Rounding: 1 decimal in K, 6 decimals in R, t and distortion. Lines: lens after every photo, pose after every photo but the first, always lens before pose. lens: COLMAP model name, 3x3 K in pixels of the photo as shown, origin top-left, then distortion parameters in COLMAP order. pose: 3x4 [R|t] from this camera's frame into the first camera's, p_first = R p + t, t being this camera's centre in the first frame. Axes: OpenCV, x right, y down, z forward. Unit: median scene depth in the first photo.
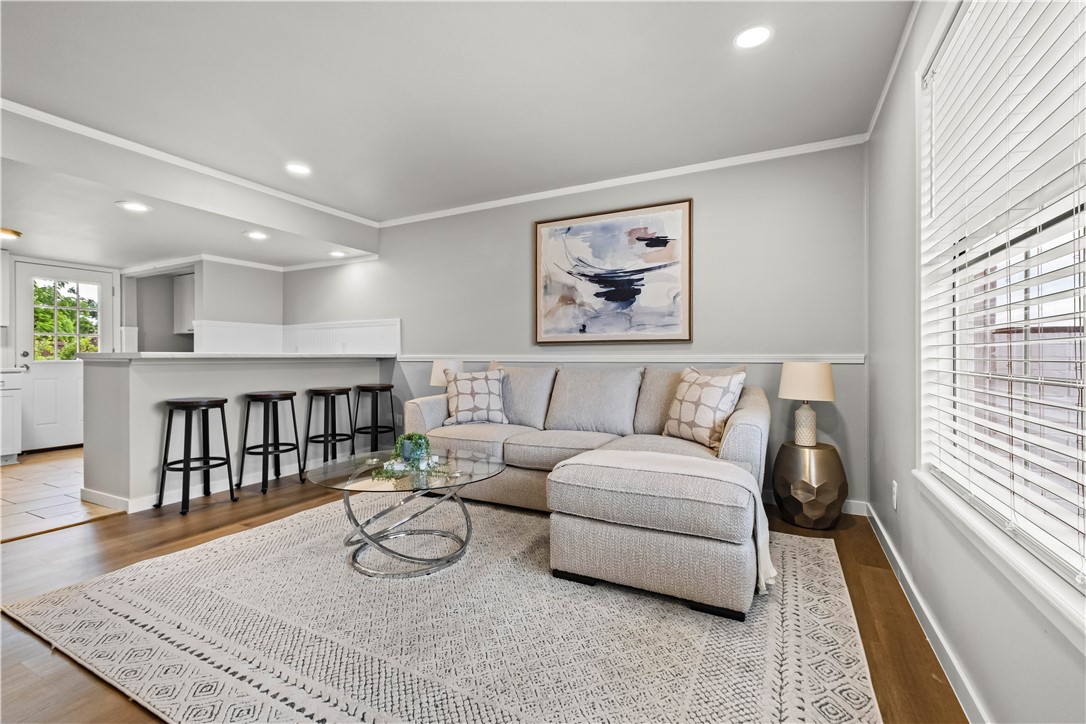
lens RADIAL K [[474.3, 0, 546.0], [0, 474.3, 355.9], [0, 0, 1]] dist [0.007163, 0.000005]
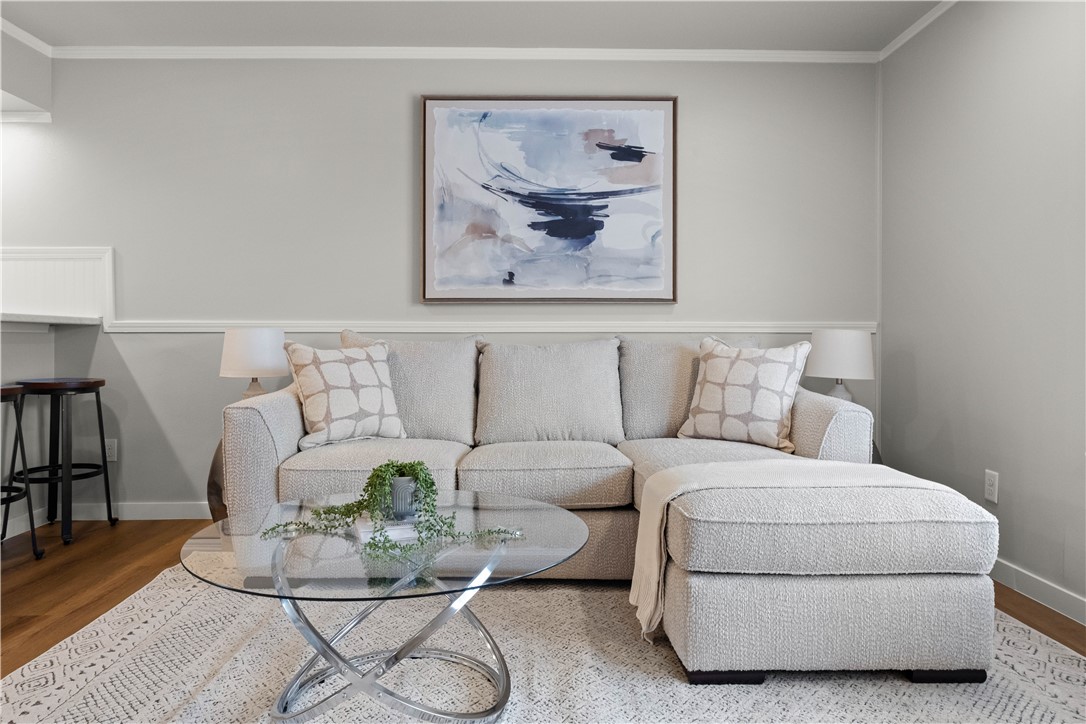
lens RADIAL K [[673.2, 0, 543.0], [0, 673.2, 340.5], [0, 0, 1]] dist [-0.001050, 0.001354]
pose [[0.883094, 0.000940, 0.469194, -0.312685], [-0.002715, 0.999991, 0.003106, 0.022320], [-0.469187, -0.004016, 0.883089, 0.206047]]
